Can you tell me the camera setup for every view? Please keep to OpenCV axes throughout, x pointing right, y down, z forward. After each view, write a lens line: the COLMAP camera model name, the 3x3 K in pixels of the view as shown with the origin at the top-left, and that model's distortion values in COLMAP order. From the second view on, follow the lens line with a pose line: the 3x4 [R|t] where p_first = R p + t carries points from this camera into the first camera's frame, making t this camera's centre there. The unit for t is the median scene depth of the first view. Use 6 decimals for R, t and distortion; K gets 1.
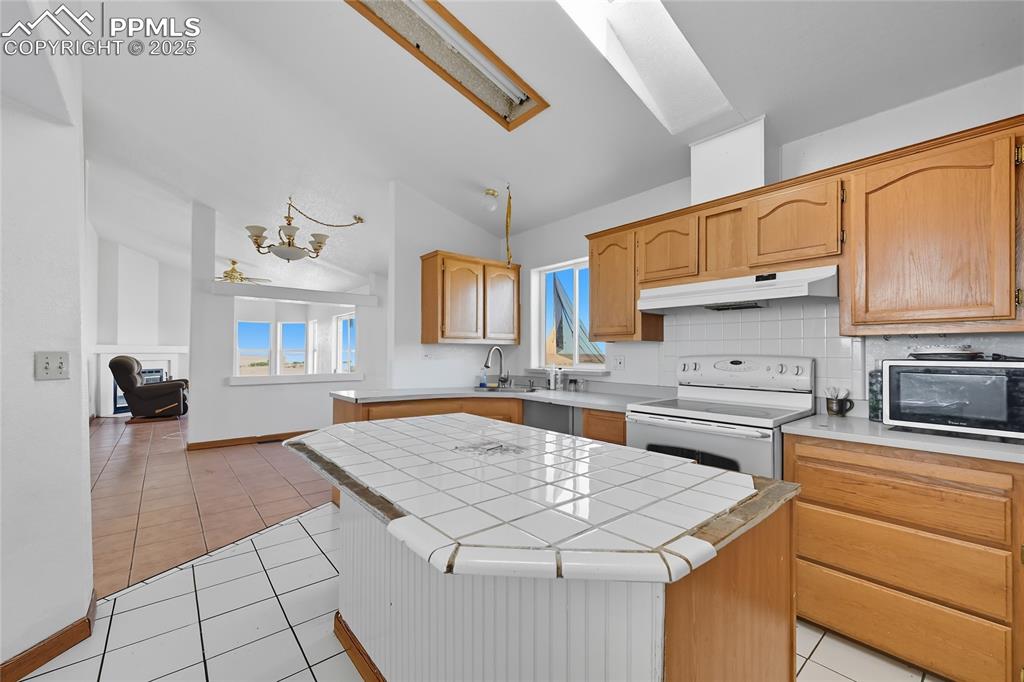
lens RADIAL K [[410.7, 0, 515.0], [0, 410.7, 347.5], [0, 0, 1]] dist [-0.000807, -0.000161]
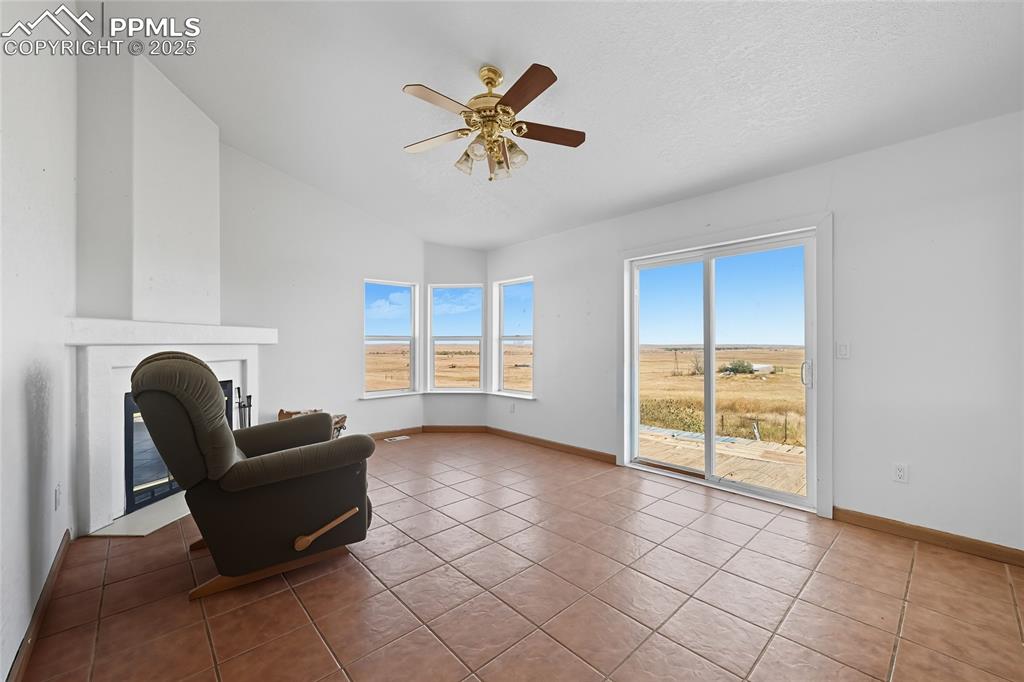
lens RADIAL K [[410.7, 0, 522.1], [0, 410.7, 342.1], [0, 0, 1]] dist [-0.000807, -0.000161]
pose [[0.999042, -0.005646, 0.043405, -0.658599], [0.005230, 0.999939, 0.009693, 0.010792], [-0.043457, -0.009456, 0.999011, 0.638709]]
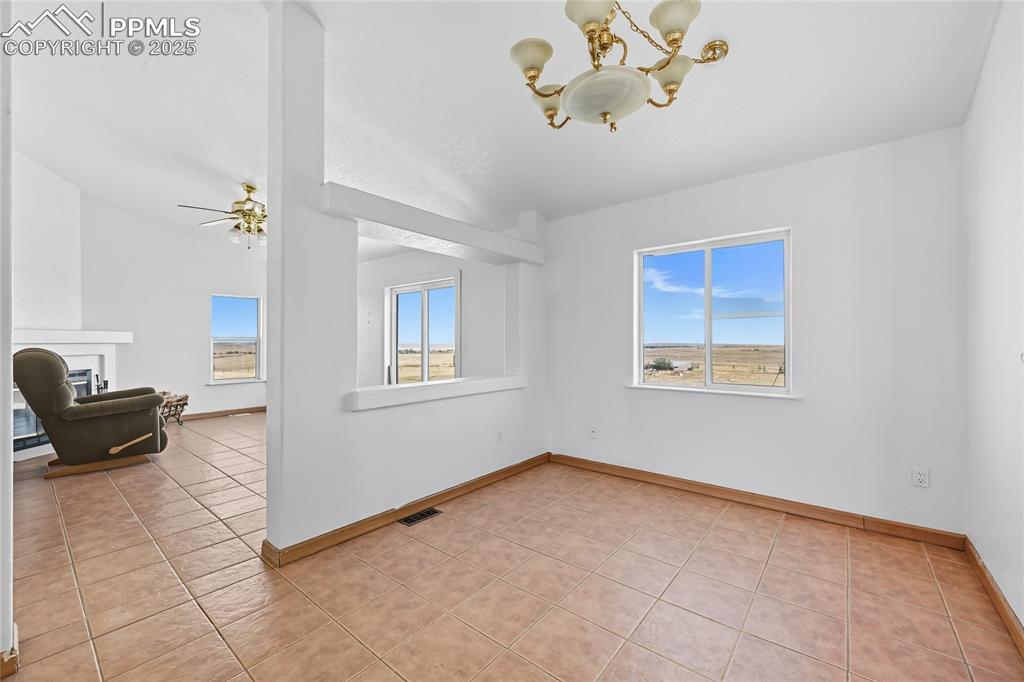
lens RADIAL K [[410.7, 0, 519.6], [0, 410.7, 343.0], [0, 0, 1]] dist [-0.000807, -0.000161]
pose [[0.984454, -0.004740, 0.175581, -0.395361], [0.001983, 0.999872, 0.015878, 0.005522], [-0.175634, -0.015283, 0.984337, 0.338459]]
